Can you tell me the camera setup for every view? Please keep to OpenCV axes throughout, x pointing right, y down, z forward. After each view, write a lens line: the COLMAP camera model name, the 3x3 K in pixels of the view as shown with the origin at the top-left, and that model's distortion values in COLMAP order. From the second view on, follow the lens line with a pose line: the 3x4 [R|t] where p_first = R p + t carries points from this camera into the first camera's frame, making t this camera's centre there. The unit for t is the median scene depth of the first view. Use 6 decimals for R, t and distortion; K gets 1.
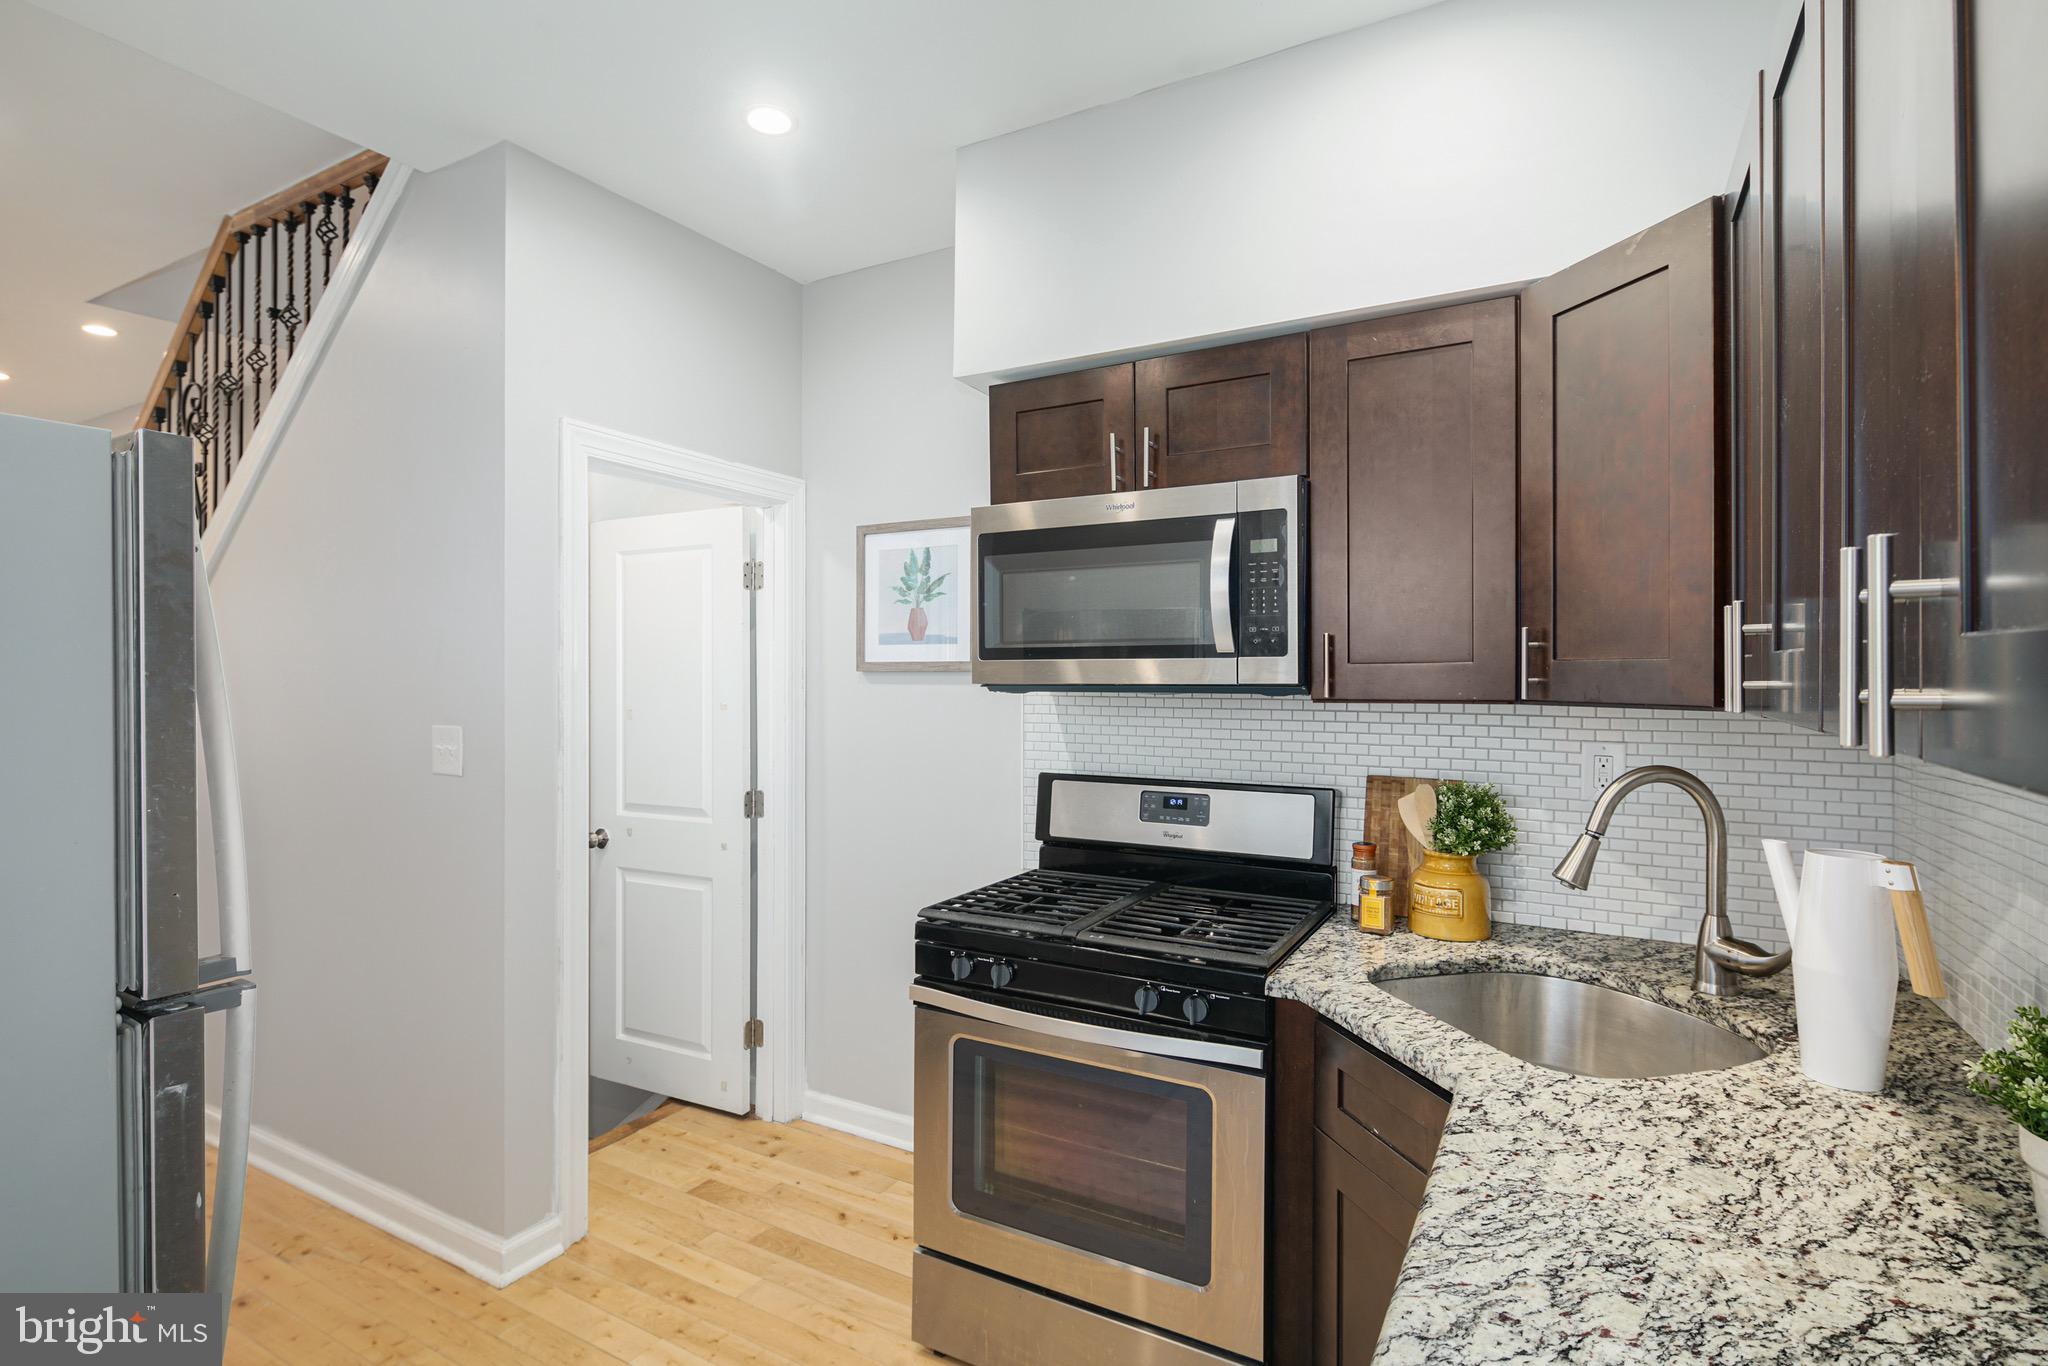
lens RADIAL K [[1008.6, 0, 1024.8], [0, 1008.6, 676.3], [0, 0, 1]] dist [0.000911, 0.000074]
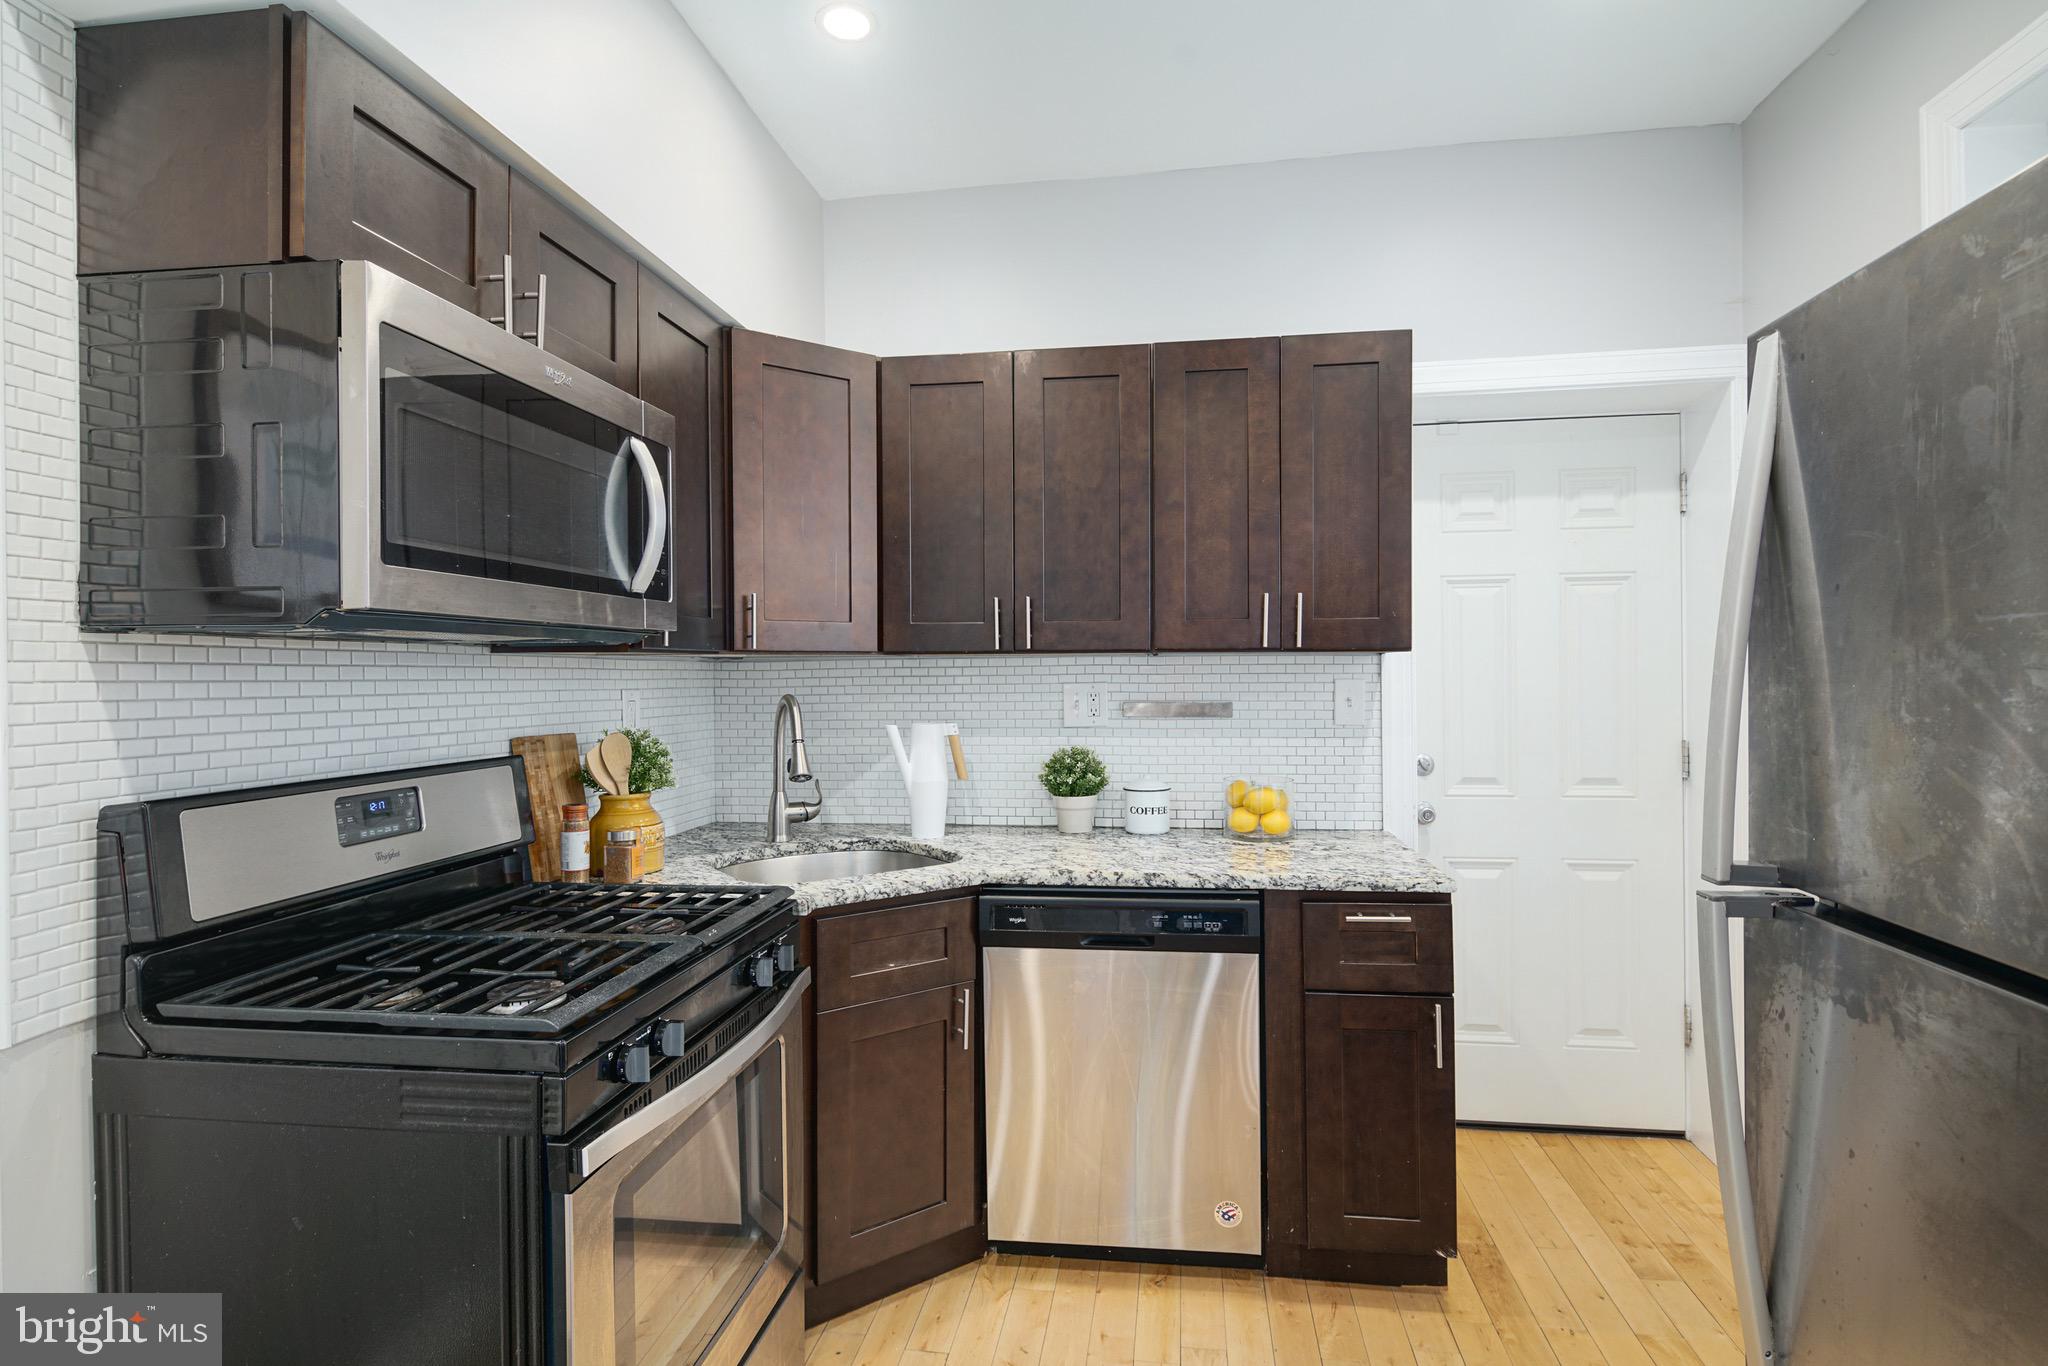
lens RADIAL K [[1008.6, 0, 1028.3], [0, 1008.6, 677.3], [0, 0, 1]] dist [0.000911, 0.000074]
pose [[-0.374567, -0.002969, 0.927195, -0.618289], [0.008088, 0.999946, 0.006470, 0.039297], [-0.927164, 0.009923, -0.374523, 0.847148]]
